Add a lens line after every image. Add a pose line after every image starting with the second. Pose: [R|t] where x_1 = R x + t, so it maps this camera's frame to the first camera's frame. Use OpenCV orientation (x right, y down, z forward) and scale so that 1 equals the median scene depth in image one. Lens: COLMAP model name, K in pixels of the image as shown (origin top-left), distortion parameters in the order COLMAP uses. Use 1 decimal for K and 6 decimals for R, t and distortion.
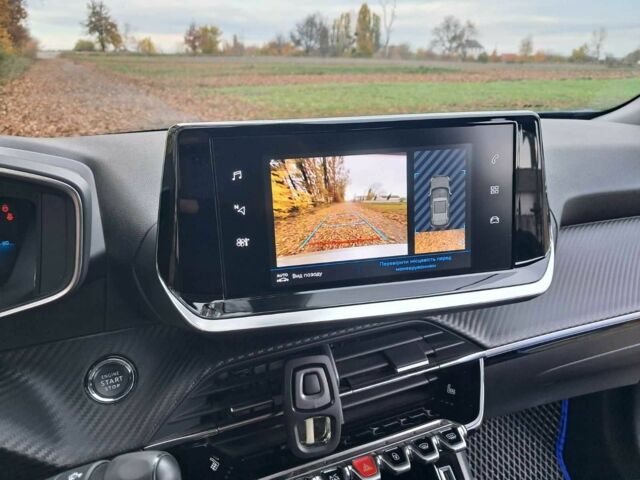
lens RADIAL K [[515.3, 0, 313.8], [0, 515.3, 235.4], [0, 0, 1]] dist [0.029145, -0.034135]
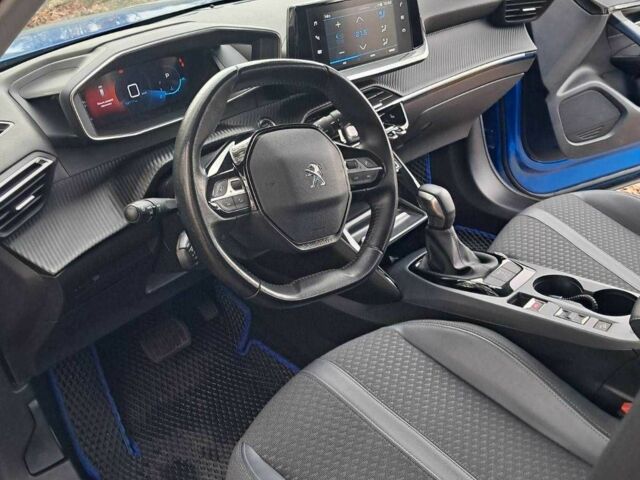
lens RADIAL K [[676.5, 0, 320.0], [0, 676.5, 240.0], [0, 0, 1]] dist [0.095328, -0.196877]
pose [[0.912631, -0.239549, 0.331242, -1.045563], [0.186673, 0.965107, 0.183633, 0.208101], [-0.363673, -0.105755, 0.925504, -1.537414]]
